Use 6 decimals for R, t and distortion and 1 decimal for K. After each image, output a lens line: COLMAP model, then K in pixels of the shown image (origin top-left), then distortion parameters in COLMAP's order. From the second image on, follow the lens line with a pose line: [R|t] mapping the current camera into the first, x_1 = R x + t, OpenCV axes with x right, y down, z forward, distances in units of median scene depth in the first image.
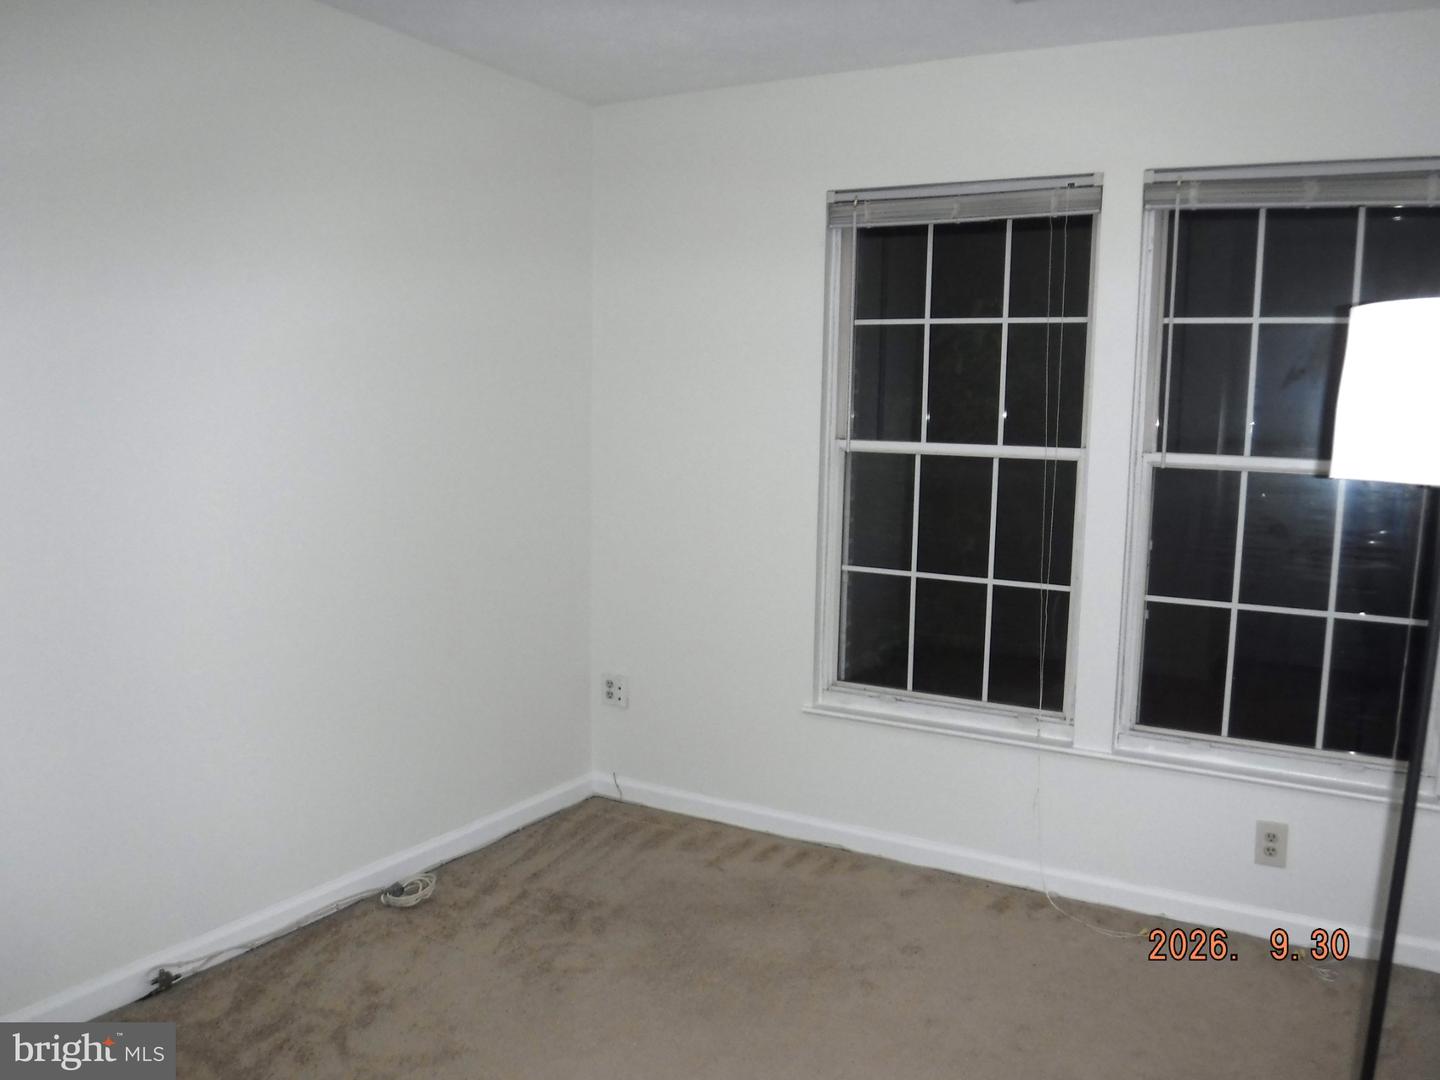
lens RADIAL K [[1210.7, 0, 707.9], [0, 1210.7, 554.4], [0, 0, 1]] dist [-0.065368, 0.022910]
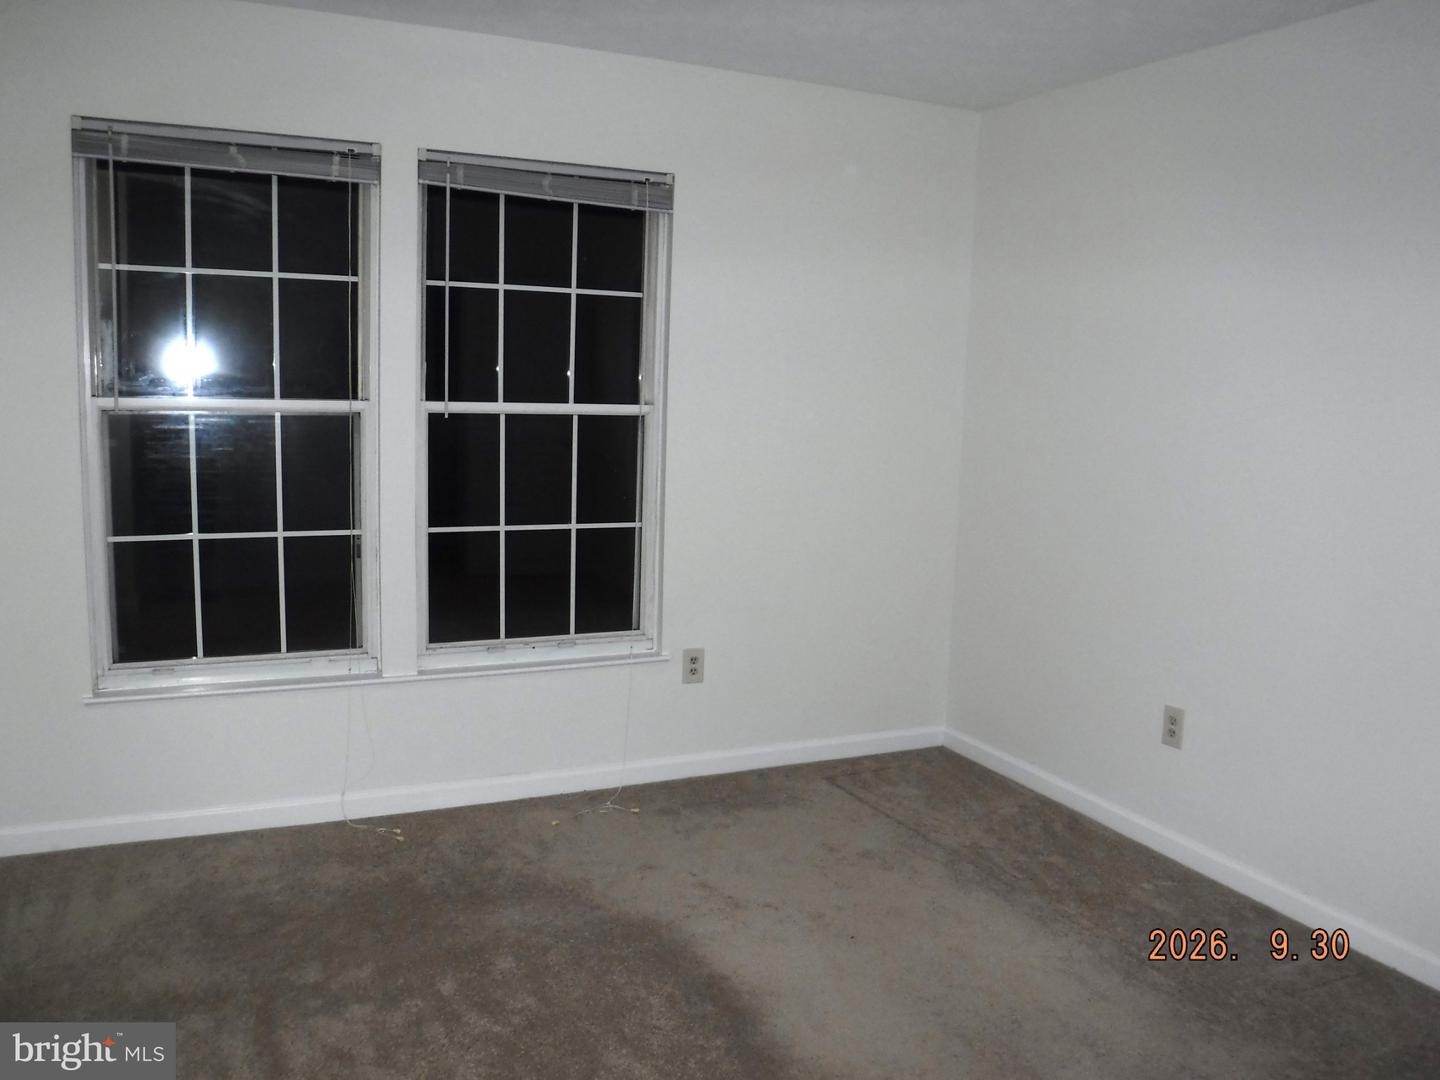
lens RADIAL K [[1094.0, 0, 730.8], [0, 1094.0, 527.3], [0, 0, 1]] dist [-0.058164, -0.006016]
pose [[0.581116, -0.114345, 0.805747, -0.489404], [0.082326, 0.993261, 0.081581, -0.045990], [-0.809646, 0.018926, 0.586614, 0.284526]]
